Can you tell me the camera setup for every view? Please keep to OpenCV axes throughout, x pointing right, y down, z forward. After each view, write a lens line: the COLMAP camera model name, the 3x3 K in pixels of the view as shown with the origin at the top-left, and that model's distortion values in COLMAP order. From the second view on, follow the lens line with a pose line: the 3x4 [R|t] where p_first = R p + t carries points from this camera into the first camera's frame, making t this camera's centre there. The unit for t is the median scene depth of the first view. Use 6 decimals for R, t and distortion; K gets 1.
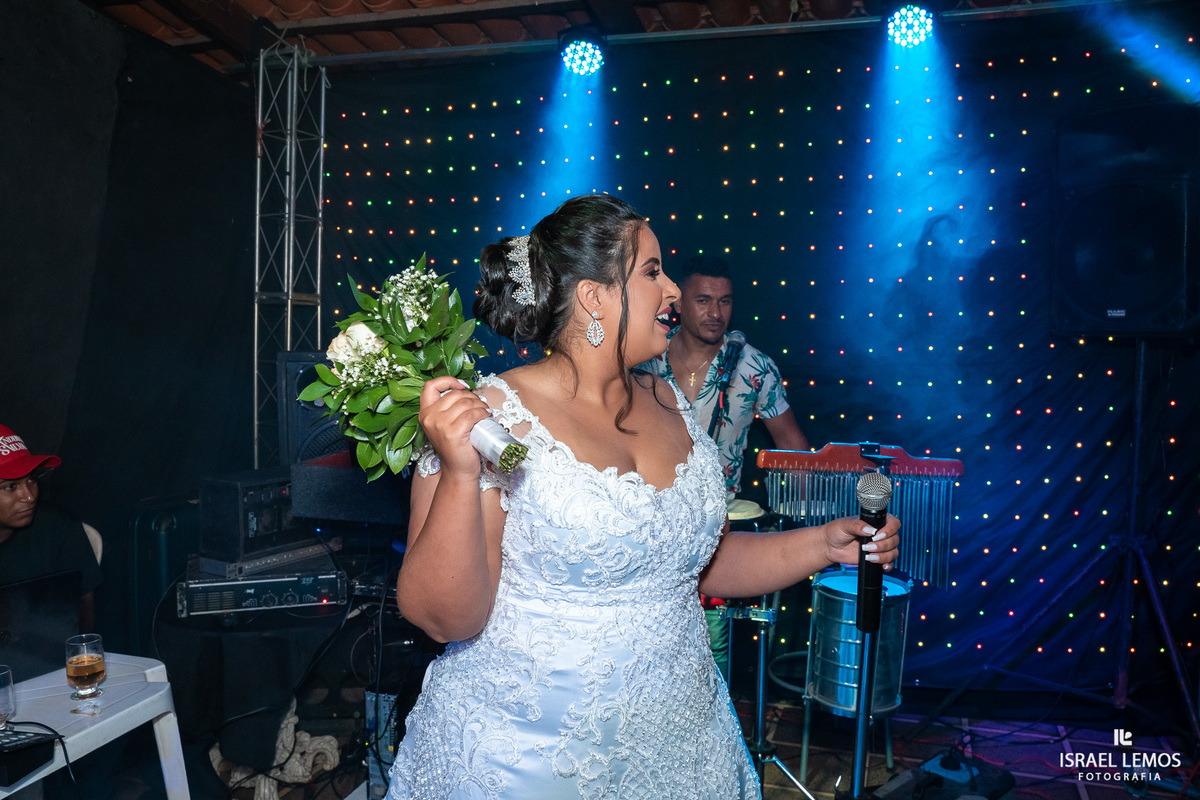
lens RADIAL K [[979.8, 0, 600.0], [0, 979.8, 400.0], [0, 0, 1]] dist [-0.109434, 0.094901]
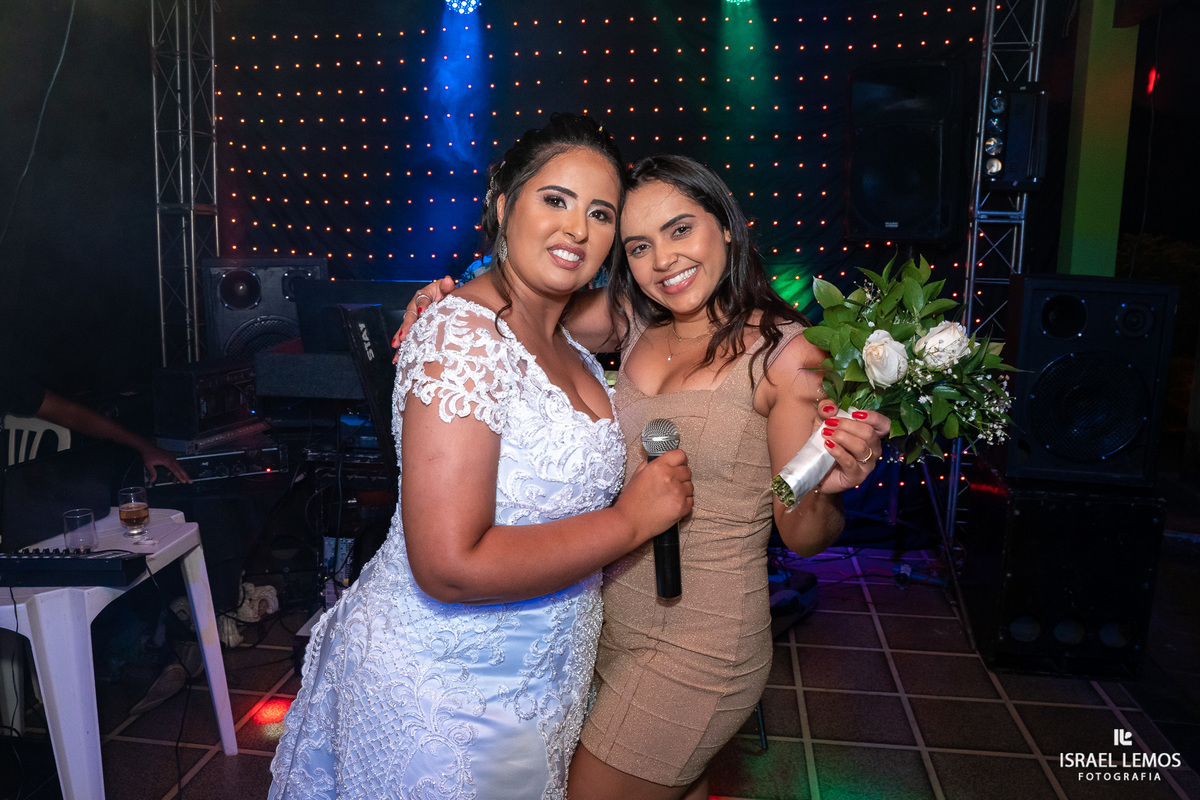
lens RADIAL K [[979.8, 0, 600.0], [0, 979.8, 400.0], [0, 0, 1]] dist [-0.109434, 0.094901]
pose [[0.980885, -0.033893, 0.191613, -0.109825], [0.013913, 0.994410, 0.104670, 0.003750], [-0.194089, -0.100003, 0.975873, -0.231046]]
